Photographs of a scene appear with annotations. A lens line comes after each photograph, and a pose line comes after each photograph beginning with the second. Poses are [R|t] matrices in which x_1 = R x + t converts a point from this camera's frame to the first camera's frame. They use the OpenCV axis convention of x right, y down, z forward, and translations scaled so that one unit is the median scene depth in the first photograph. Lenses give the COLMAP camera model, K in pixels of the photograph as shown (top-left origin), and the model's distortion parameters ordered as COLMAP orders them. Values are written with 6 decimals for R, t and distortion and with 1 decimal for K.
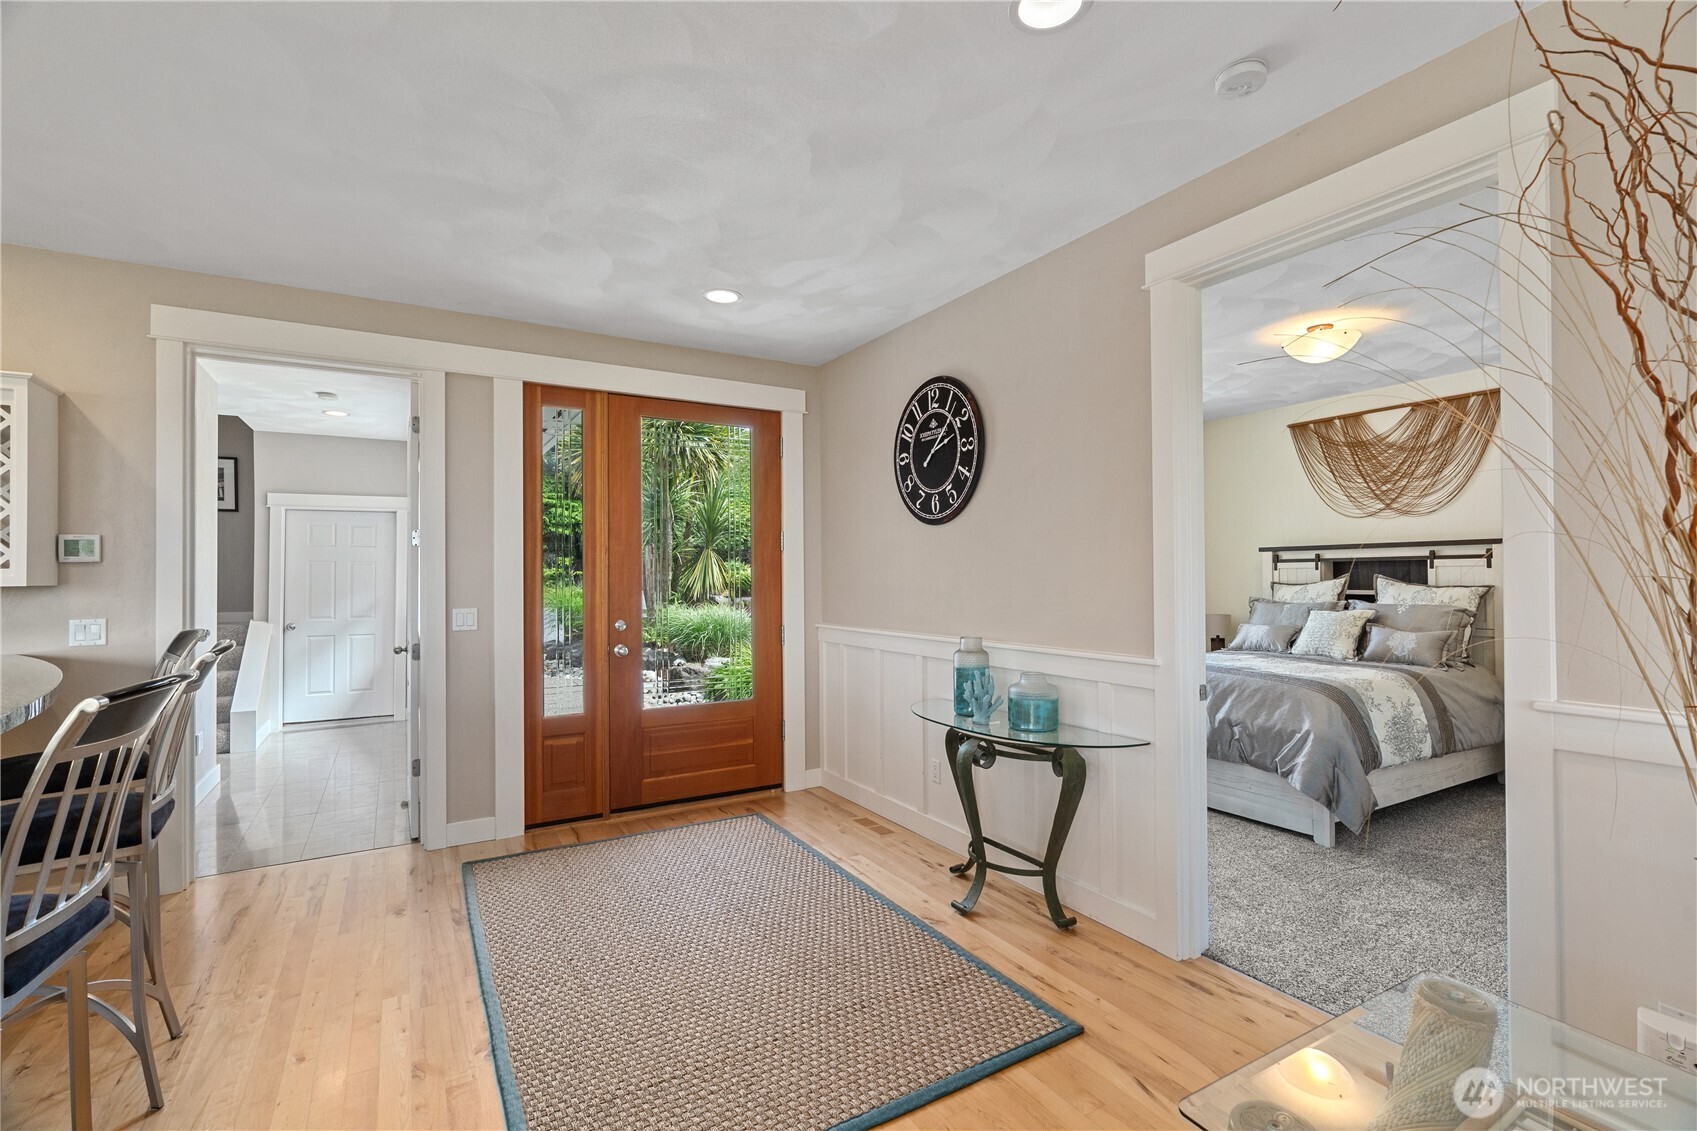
lens RADIAL K [[761.3, 0, 848.5], [0, 761.3, 567.5], [0, 0, 1]] dist [-0.004728, 0.000635]
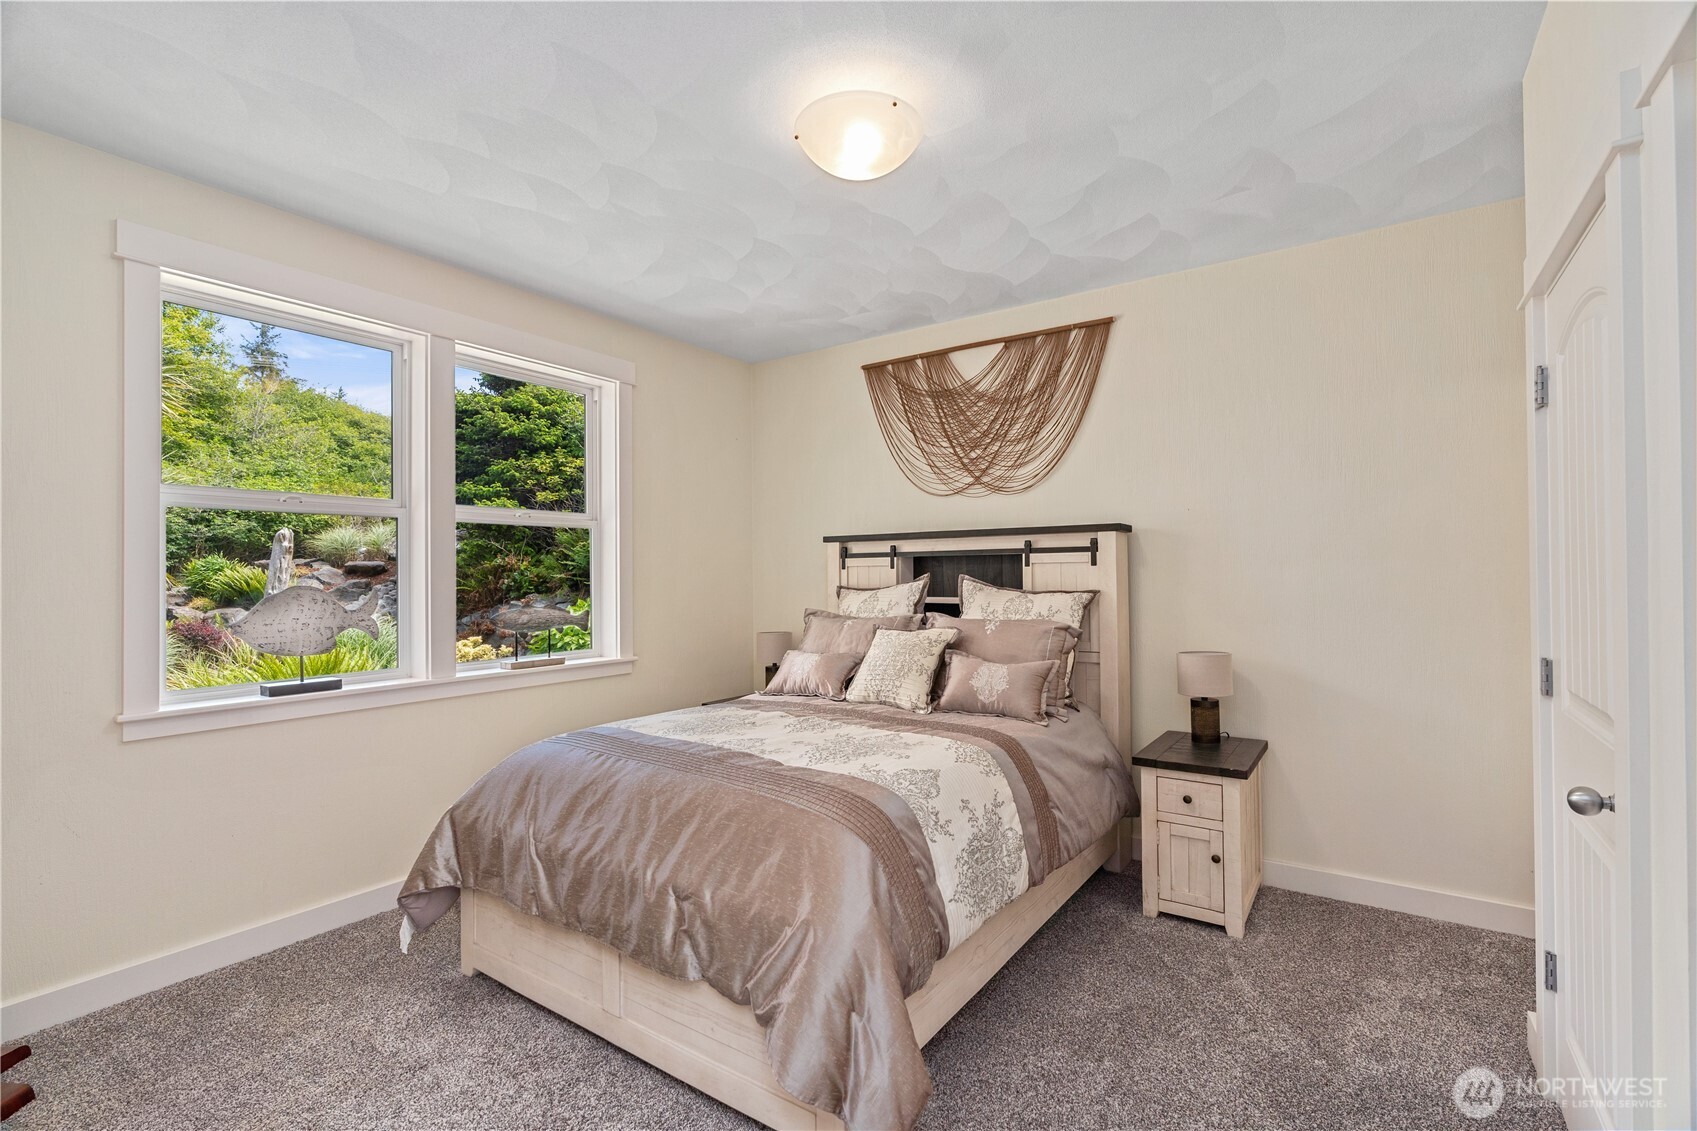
lens RADIAL K [[761.3, 0, 848.5], [0, 761.3, 567.5], [0, 0, 1]] dist [-0.004728, 0.000635]
pose [[0.908962, 0.004894, 0.416850, 0.316707], [-0.003839, 0.999987, -0.003368, 0.005123], [-0.416861, 0.001461, 0.908969, 0.418866]]
